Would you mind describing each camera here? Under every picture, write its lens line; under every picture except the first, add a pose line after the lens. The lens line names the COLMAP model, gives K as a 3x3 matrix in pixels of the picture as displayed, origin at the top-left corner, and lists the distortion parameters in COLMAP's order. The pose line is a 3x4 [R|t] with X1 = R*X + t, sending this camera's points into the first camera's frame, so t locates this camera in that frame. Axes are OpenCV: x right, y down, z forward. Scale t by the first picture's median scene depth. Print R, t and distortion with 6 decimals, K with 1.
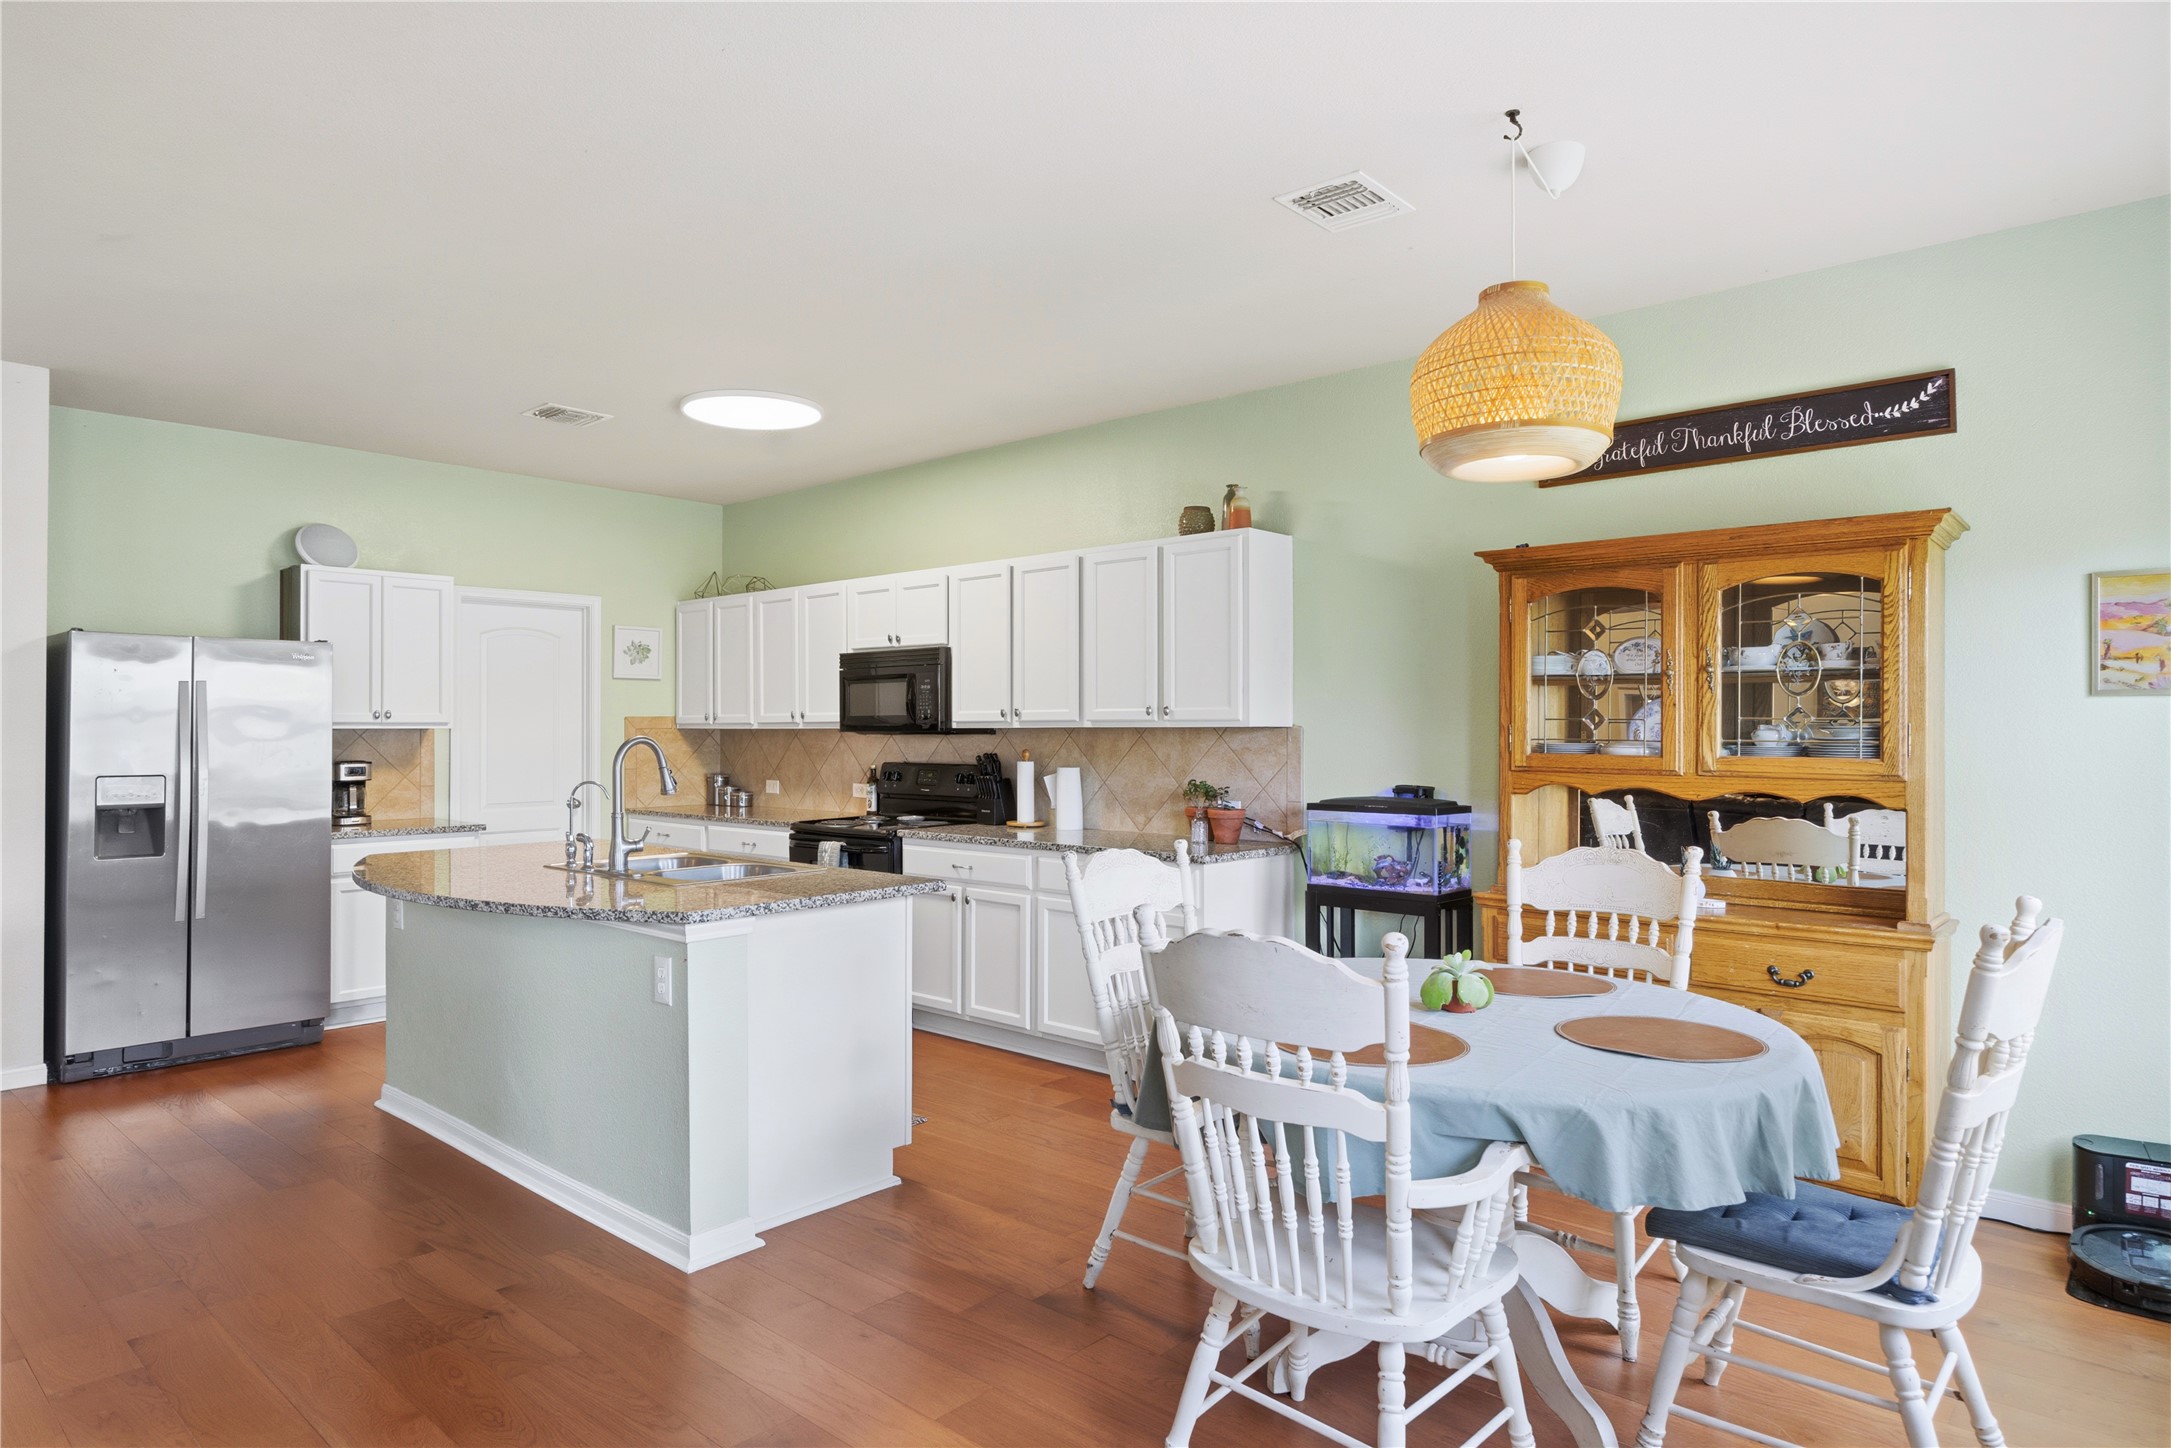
lens RADIAL K [[1273.9, 0, 1074.5], [0, 1273.9, 714.9], [0, 0, 1]] dist [-0.002494, 0.002319]
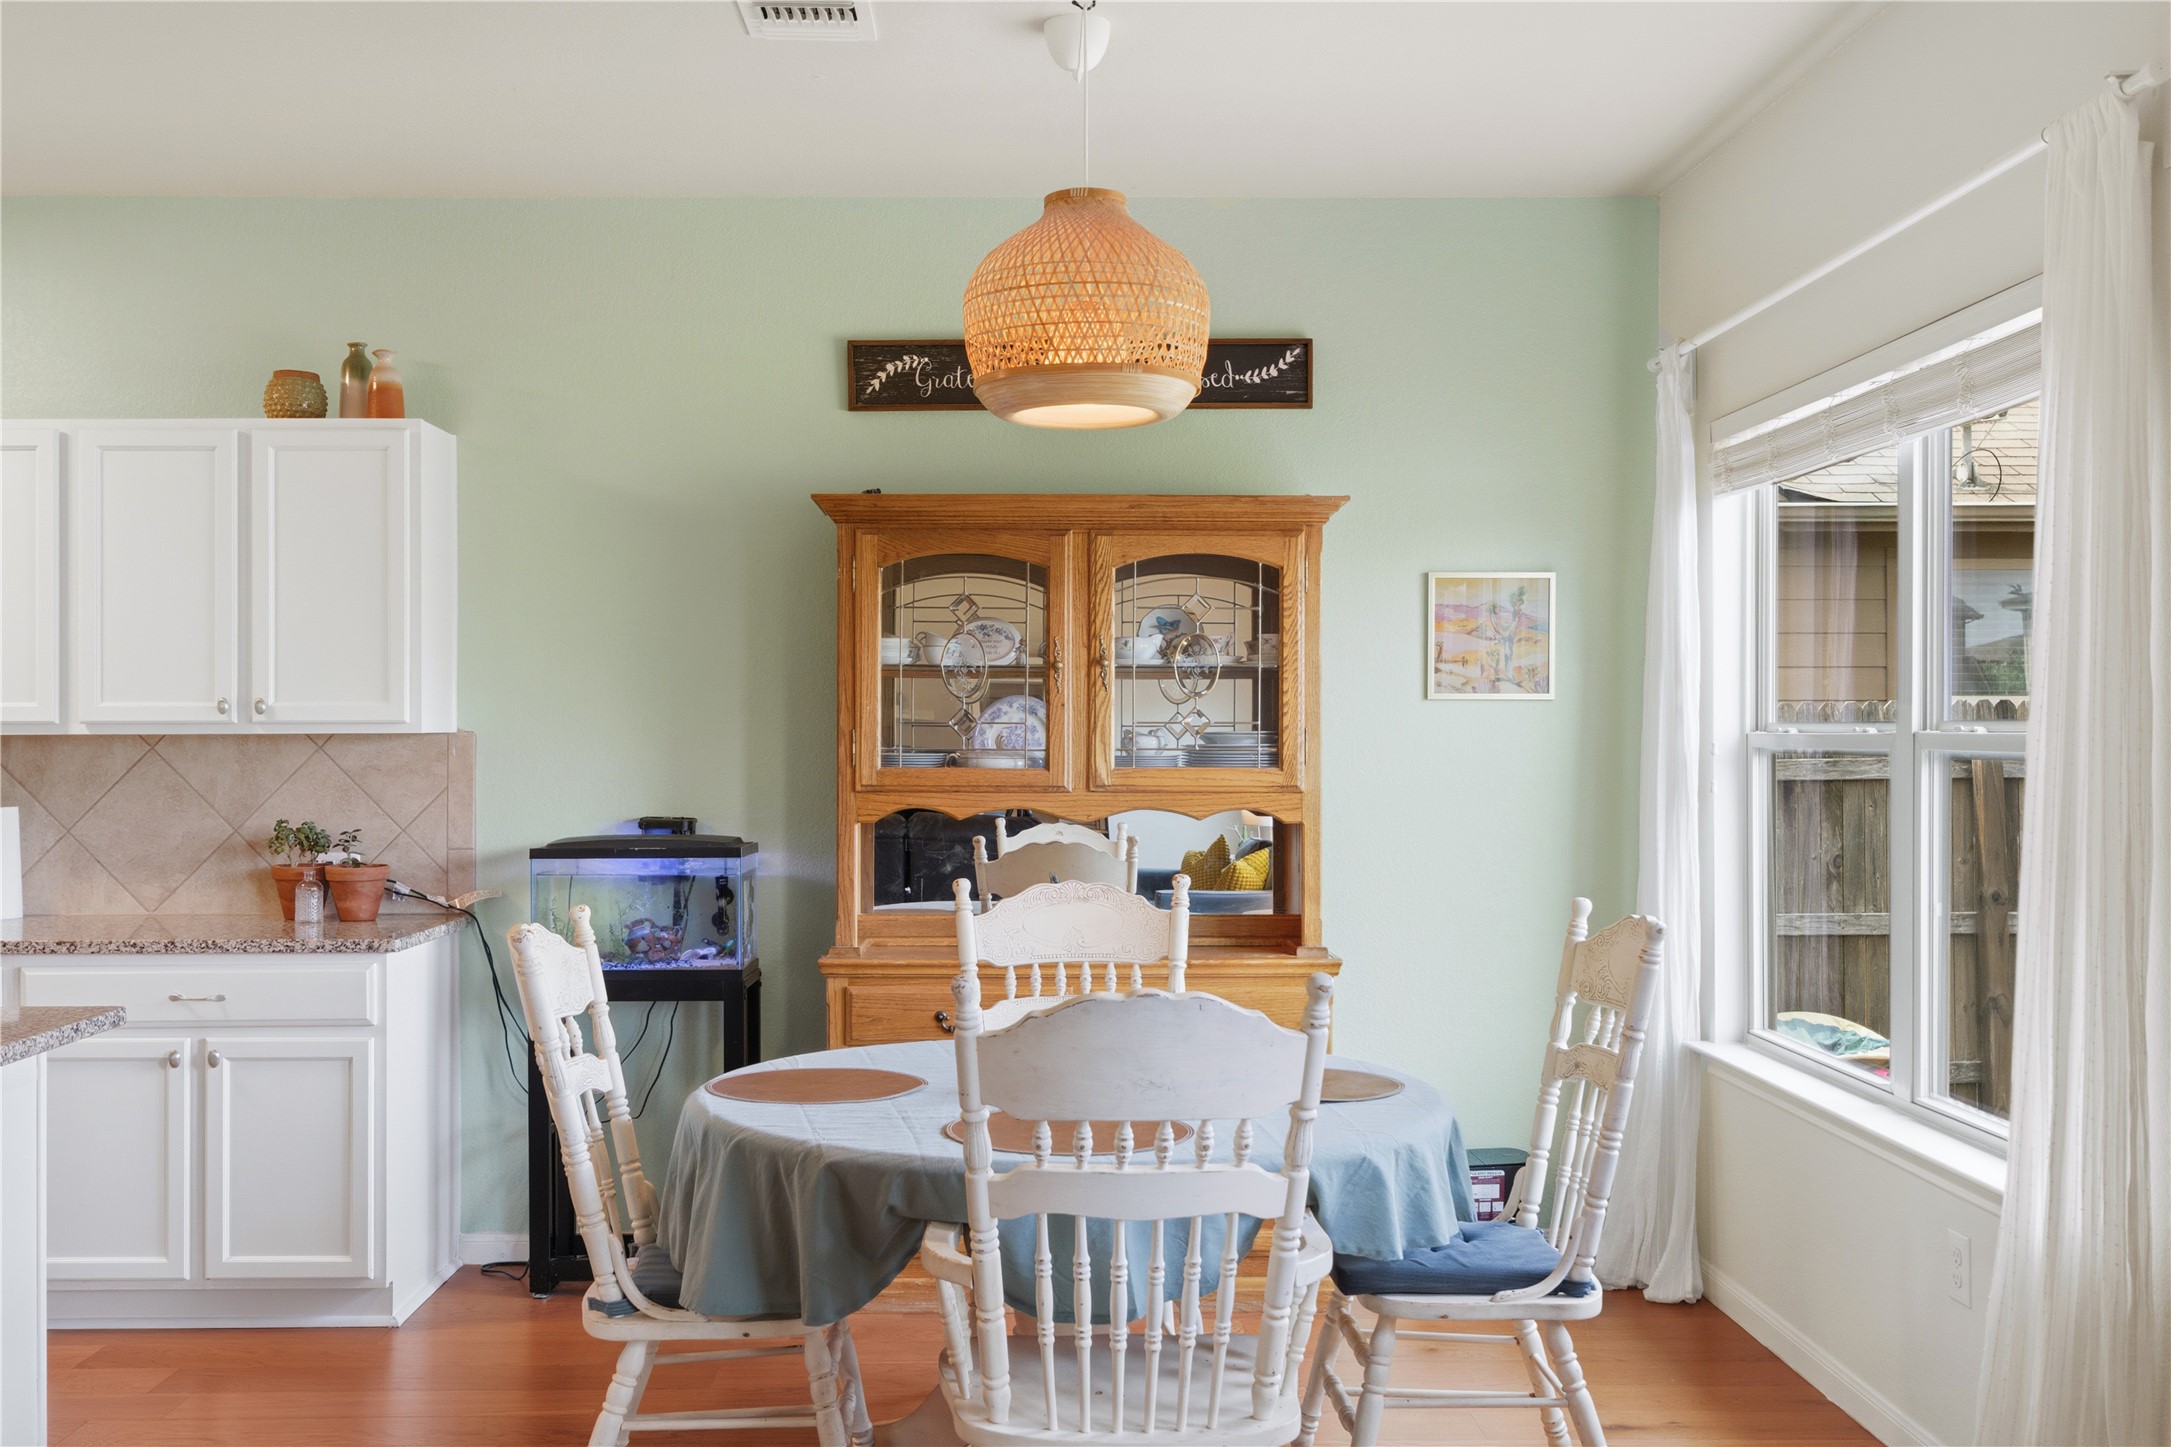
lens RADIAL K [[2056.9, 0, 1074.1], [0, 2056.9, 713.7], [0, 0, 1]] dist [-0.001951, 0.000000]
pose [[0.729574, 0.002493, 0.683898, -0.346271], [-0.005174, 0.999985, 0.001874, -0.004148], [-0.683883, -0.004906, 0.729575, 0.031093]]
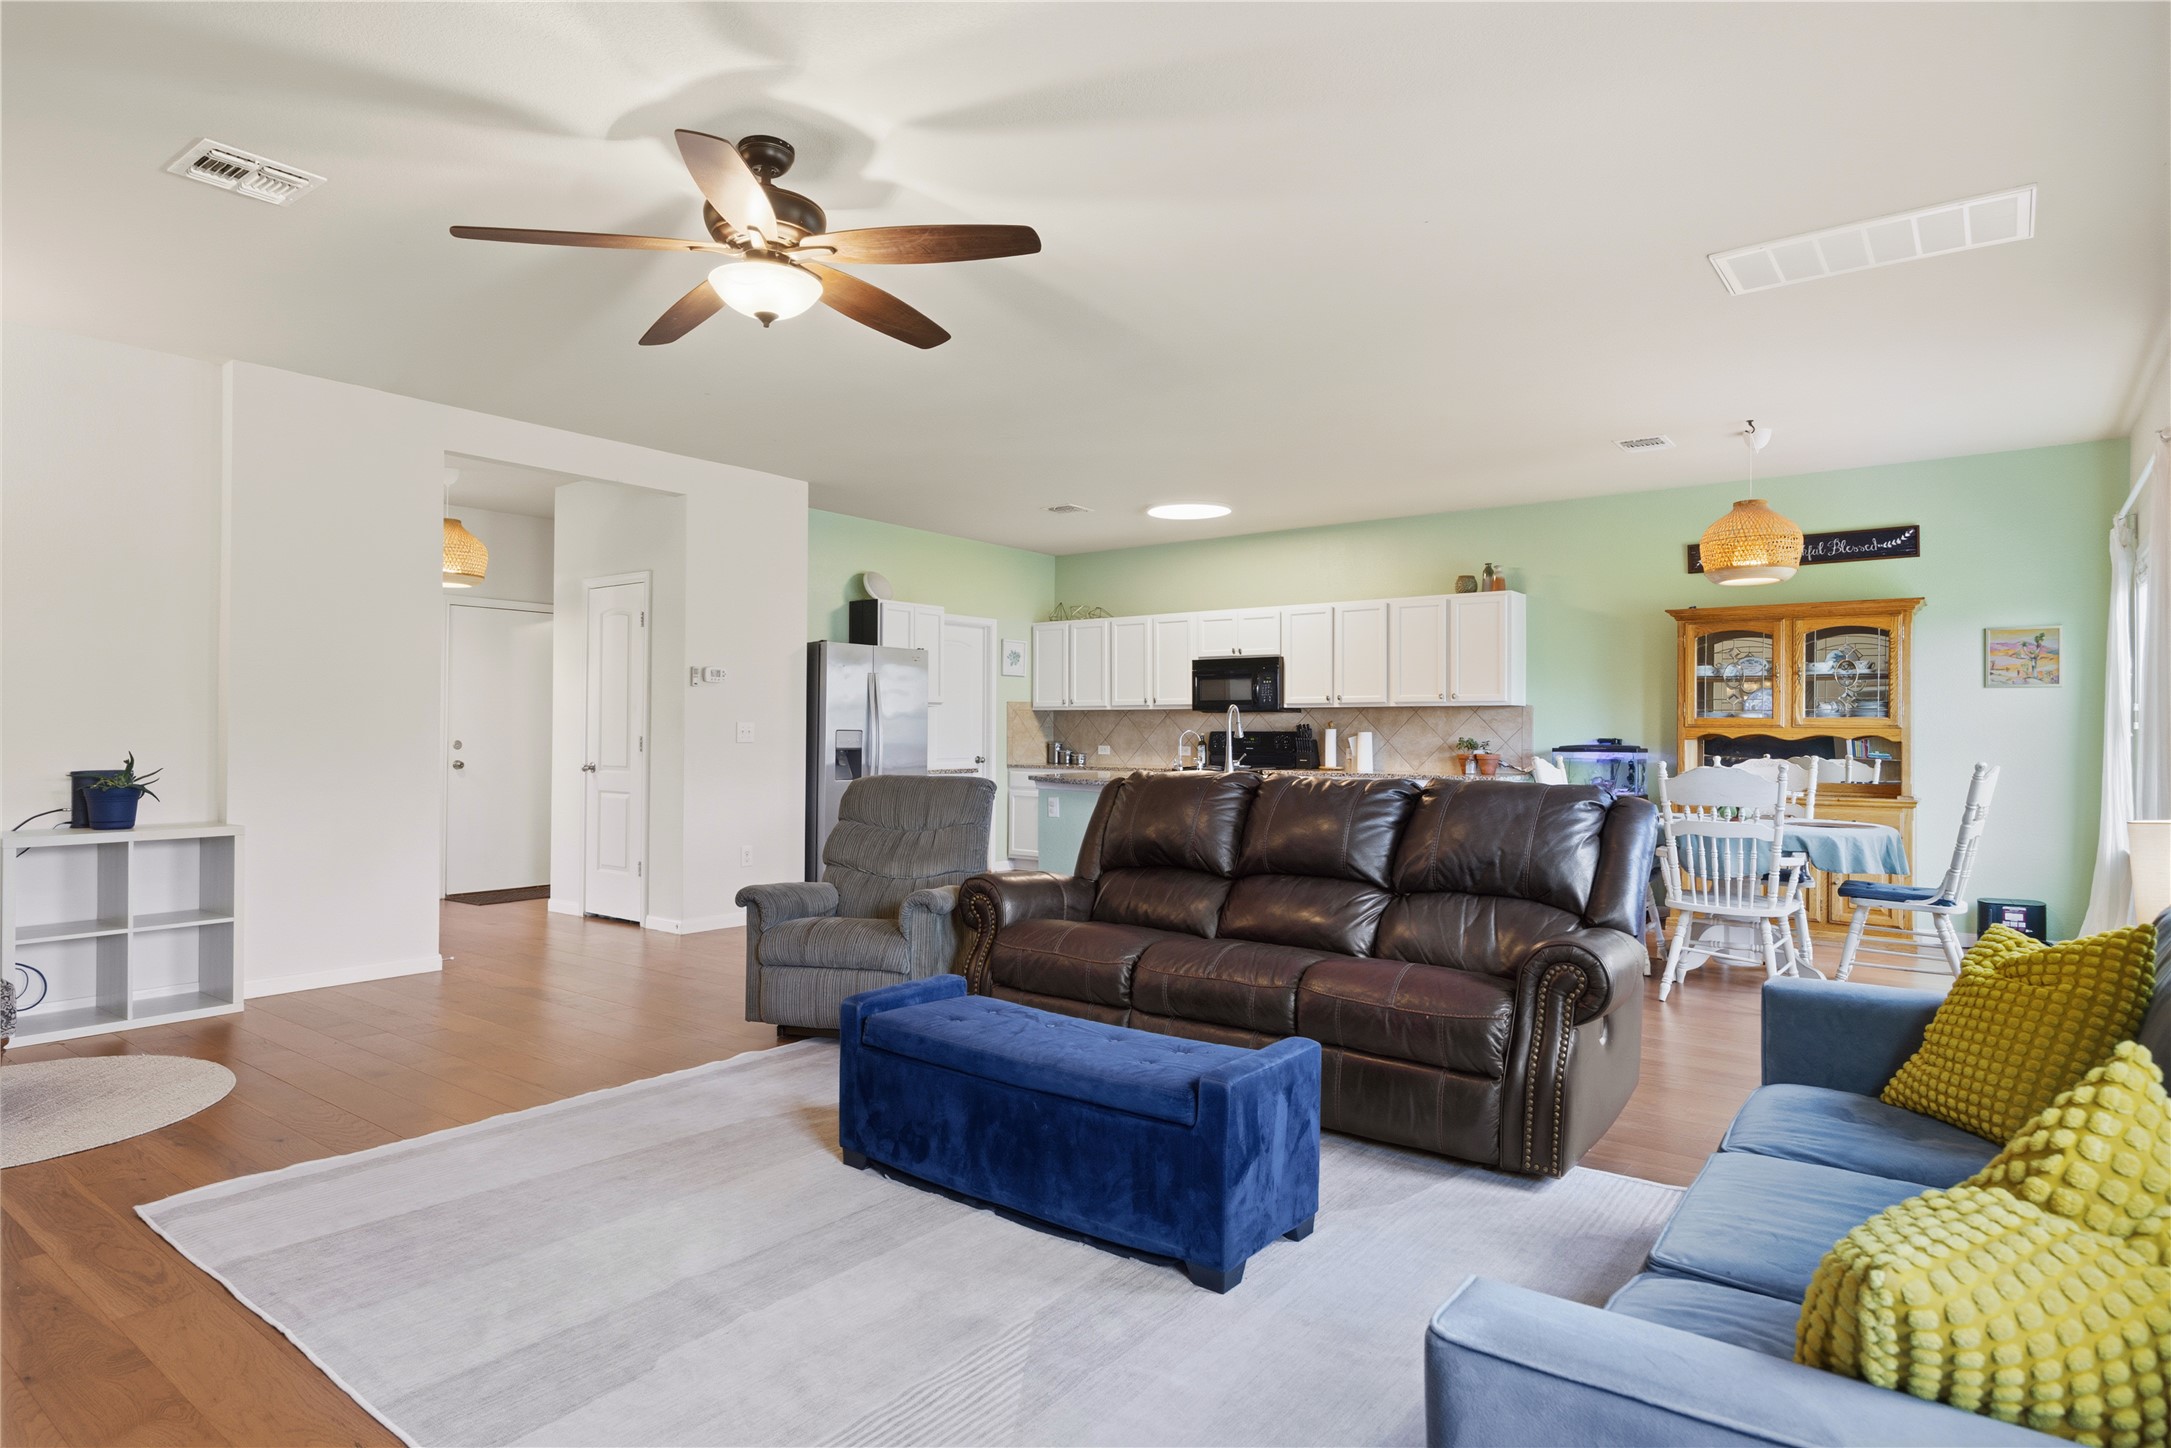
lens RADIAL K [[1214.7, 0, 1078.7], [0, 1214.7, 711.0], [0, 0, 1]] dist [0.006057, 0.000852]
pose [[0.996411, 0.007266, 0.084337, -0.624815], [-0.006733, 0.999956, -0.006602, 0.034174], [-0.084381, 0.006010, 0.996415, -0.635026]]
